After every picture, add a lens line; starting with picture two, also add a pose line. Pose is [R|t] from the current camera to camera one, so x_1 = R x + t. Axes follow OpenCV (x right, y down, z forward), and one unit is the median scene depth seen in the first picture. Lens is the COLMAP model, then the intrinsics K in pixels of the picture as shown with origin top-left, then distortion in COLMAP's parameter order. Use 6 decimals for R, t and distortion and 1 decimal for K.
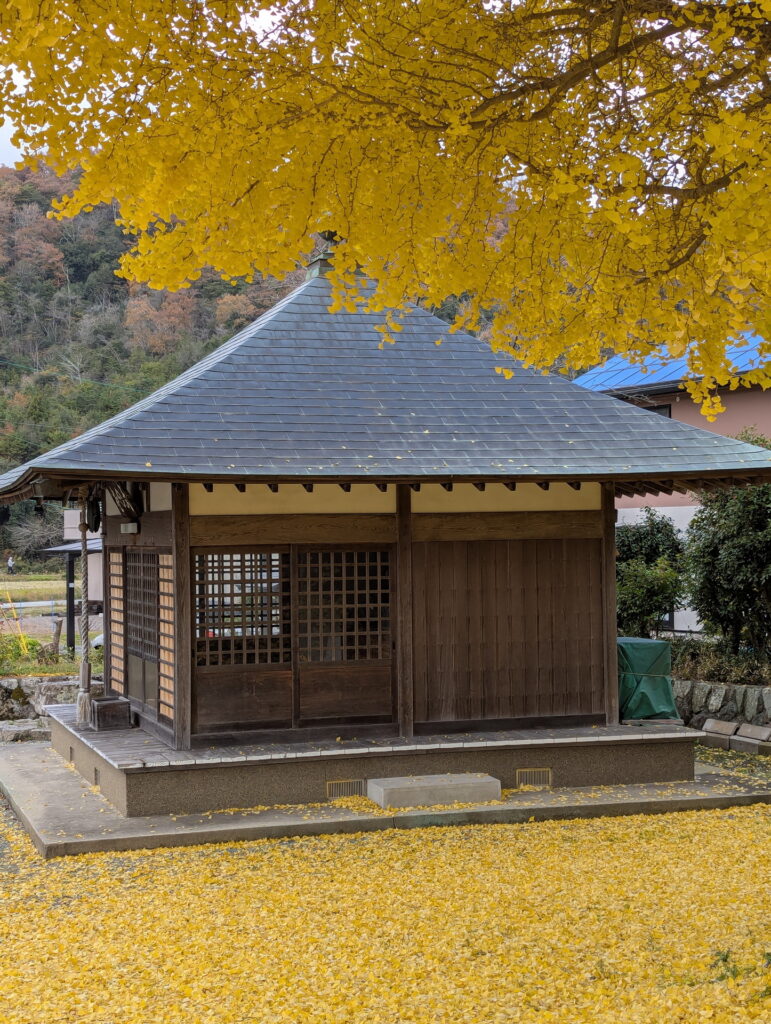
lens RADIAL K [[1572.3, 0, 385.5], [0, 1572.3, 512.0], [0, 0, 1]] dist [0.391582, -1.840027]
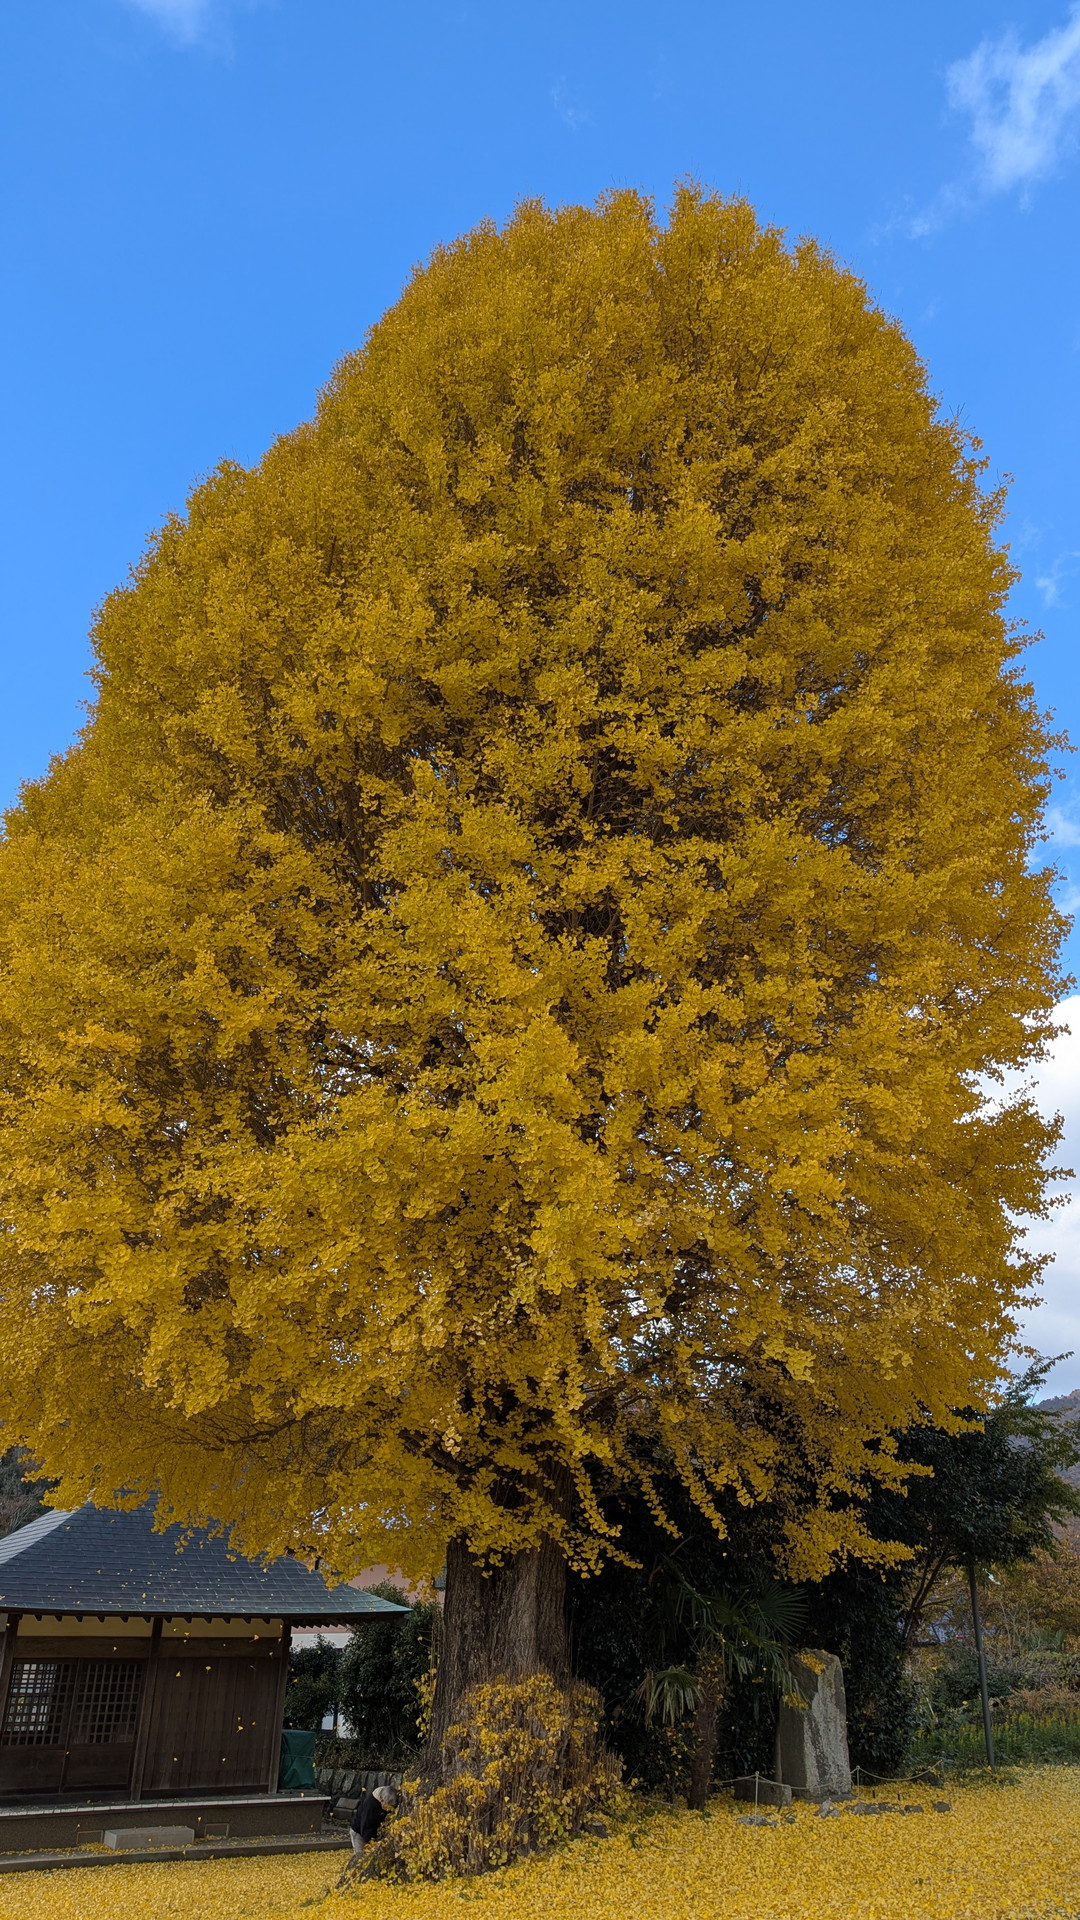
lens RADIAL K [[1481.8, 0, 543.8], [0, 1481.8, 1014.5], [0, 0, 1]] dist [0.071650, -0.001034]
pose [[0.959851, 0.138708, 0.243814, -0.069885], [-0.036484, 0.923535, -0.381776, -0.012989], [-0.278127, 0.357552, 0.891517, -0.677595]]
